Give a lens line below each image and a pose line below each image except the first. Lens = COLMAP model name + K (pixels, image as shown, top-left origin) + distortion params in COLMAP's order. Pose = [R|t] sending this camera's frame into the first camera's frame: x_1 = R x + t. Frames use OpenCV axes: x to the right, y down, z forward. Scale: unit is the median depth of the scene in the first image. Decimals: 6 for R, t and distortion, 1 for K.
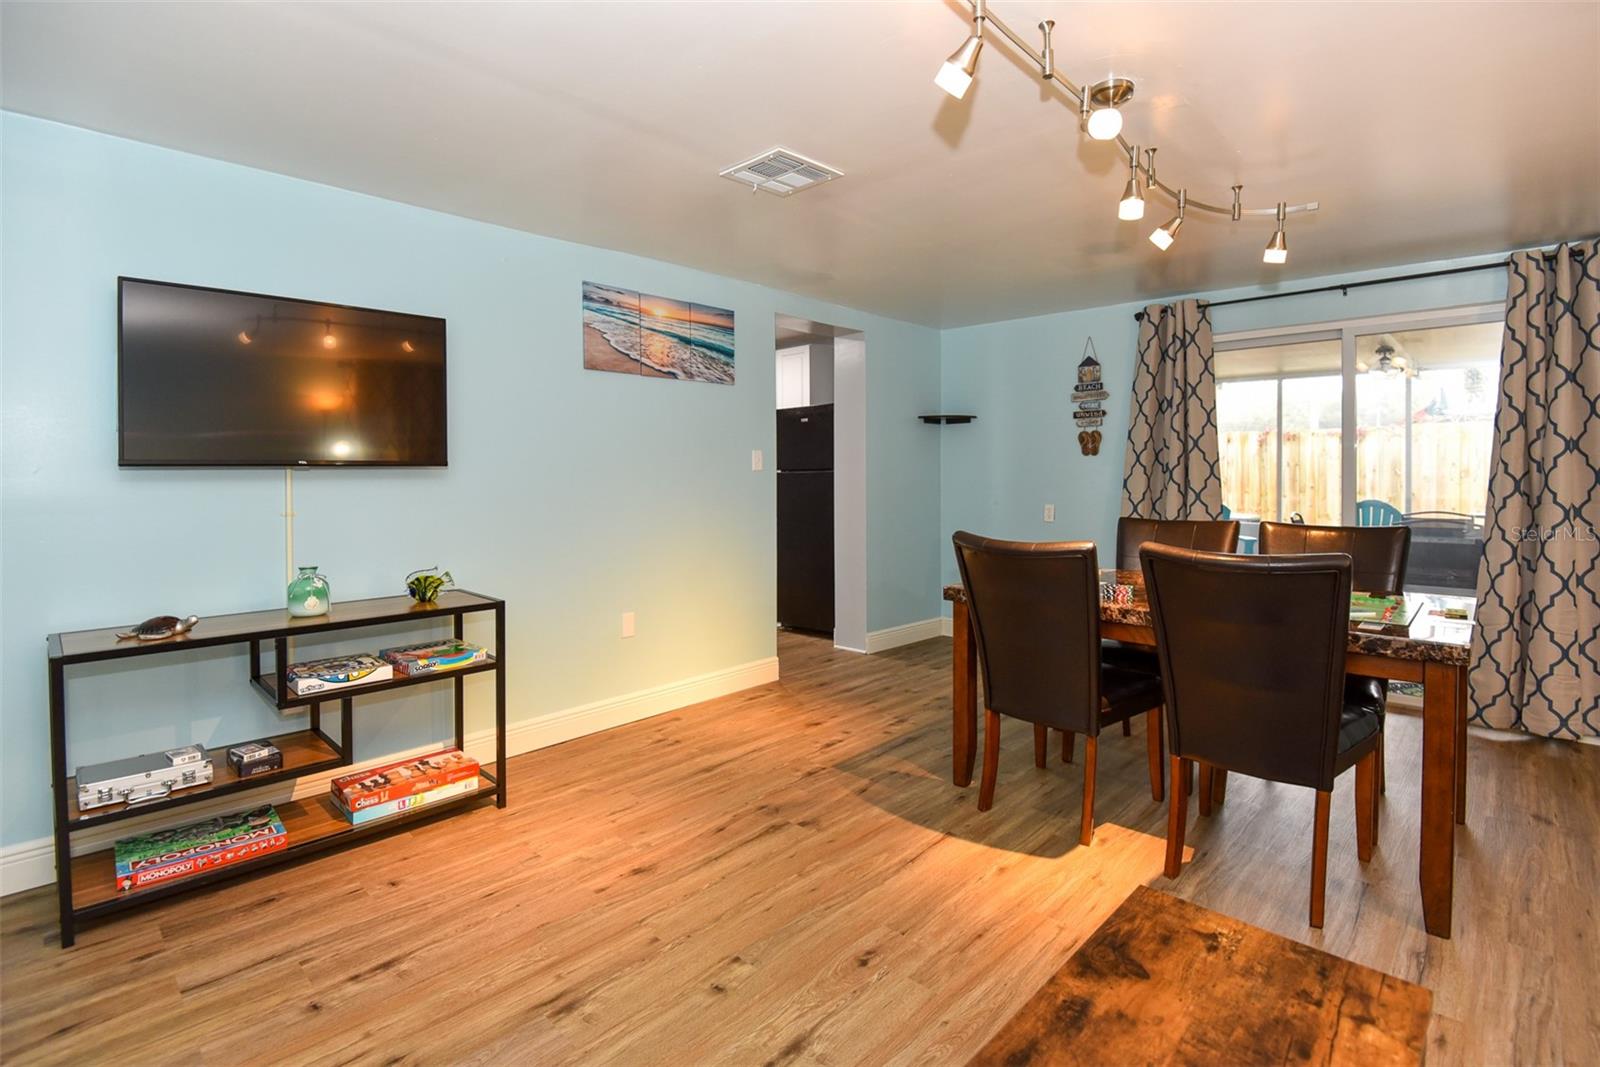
lens RADIAL K [[764.9, 0, 807.7], [0, 764.9, 486.3], [0, 0, 1]] dist [-0.000175, -0.011967]
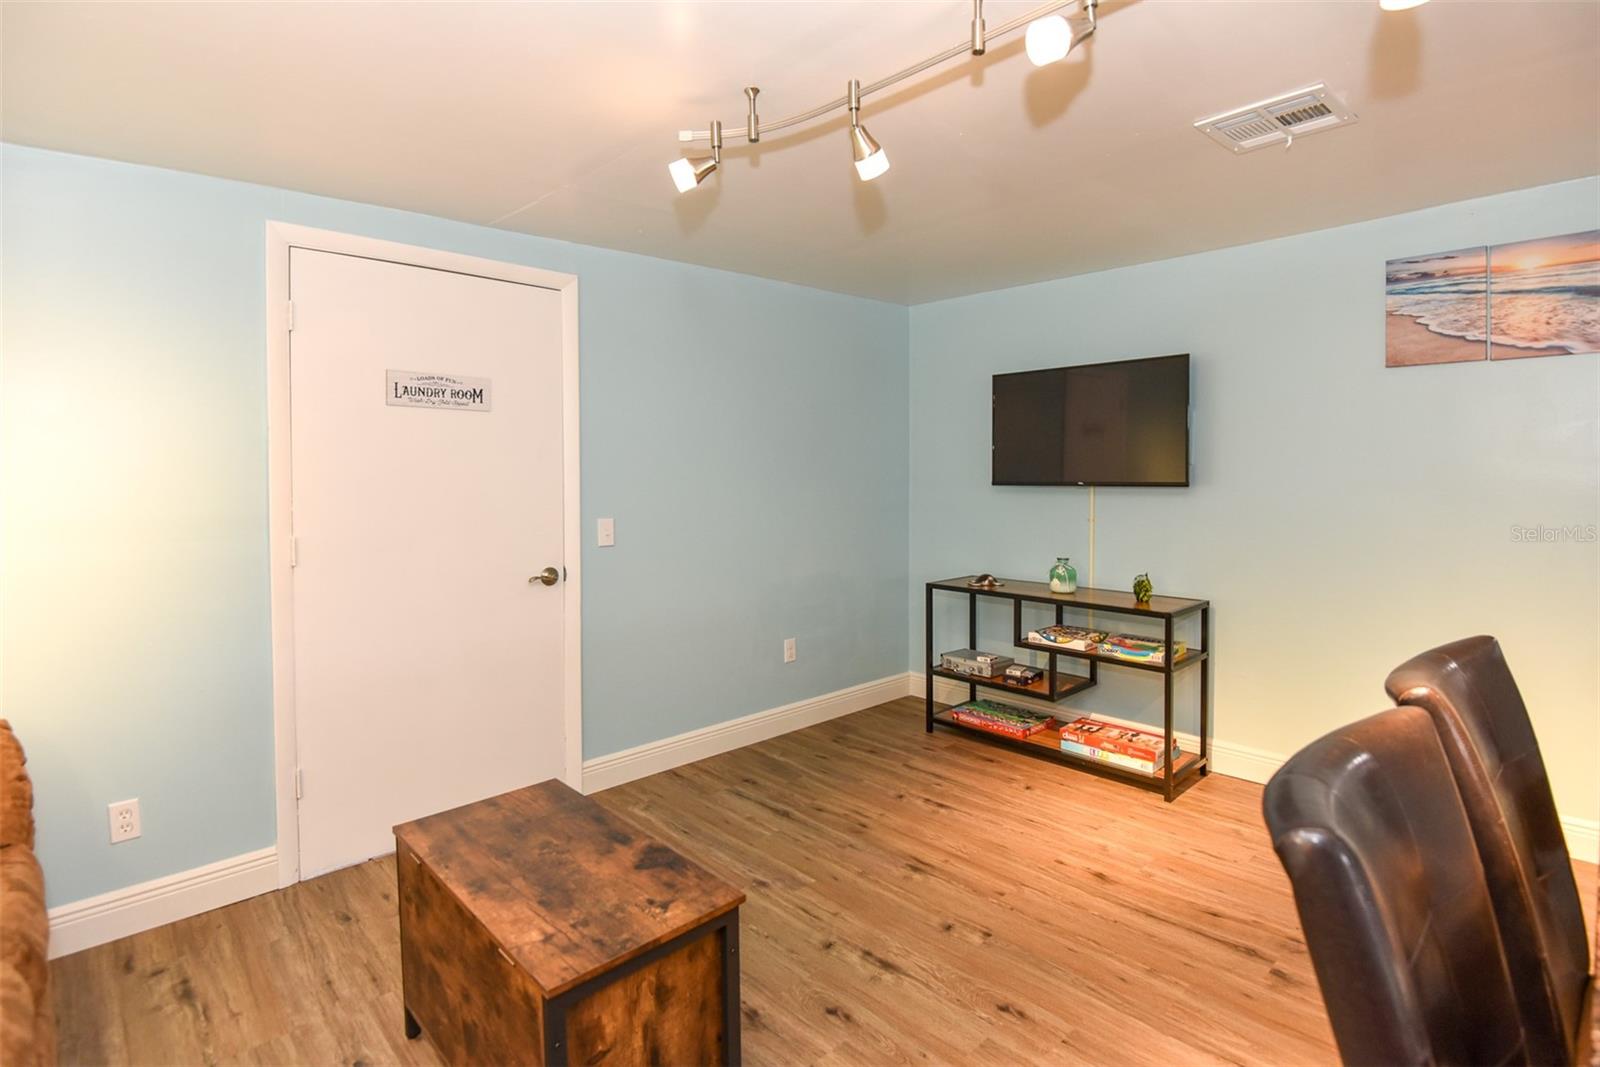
lens RADIAL K [[780.8, 0, 800.1], [0, 780.8, 490.1], [0, 0, 1]] dist [0.011917, -0.026964]
pose [[-0.053032, 0.026331, -0.998246, 0.774588], [-0.013821, 0.999537, 0.027099, -0.049553], [0.998497, 0.015234, -0.052644, 0.562865]]
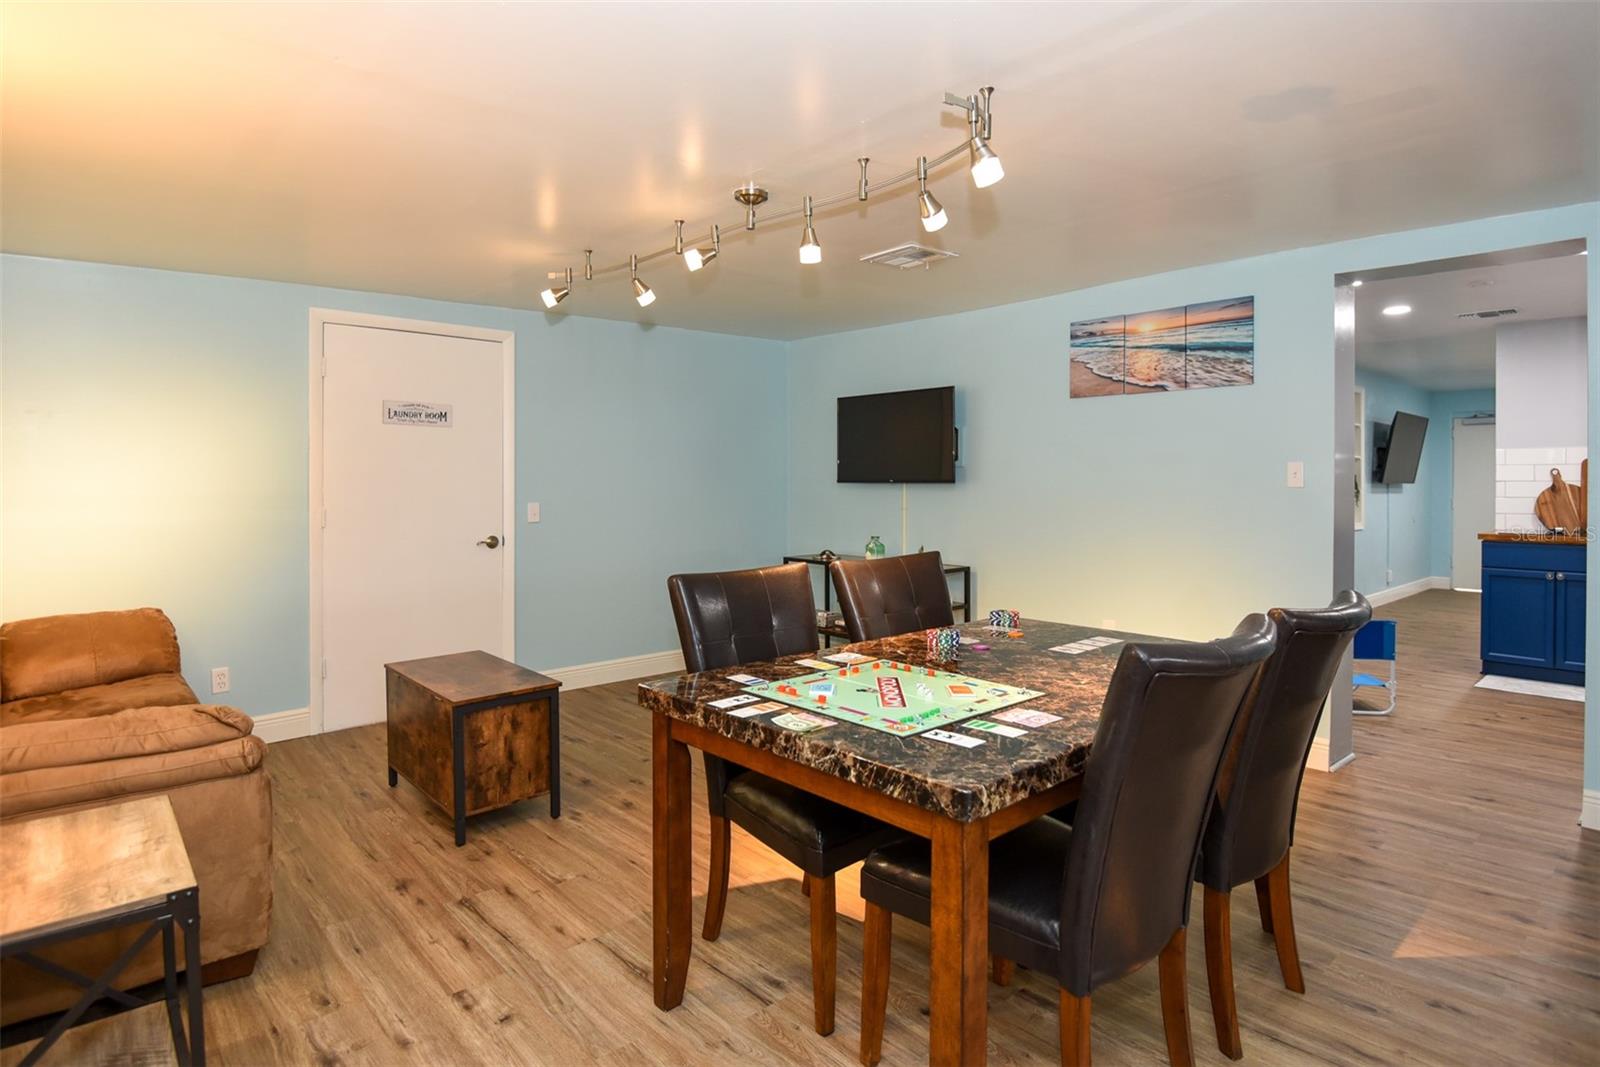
lens RADIAL K [[867.9, 0, 787.4], [0, 867.9, 490.1], [0, 0, 1]] dist [-0.004195, -0.001441]
pose [[-0.097961, 0.012948, -0.995106, 1.425376], [-0.019241, 0.999704, 0.014902, -0.034346], [0.995004, 0.020607, -0.097682, 0.942644]]
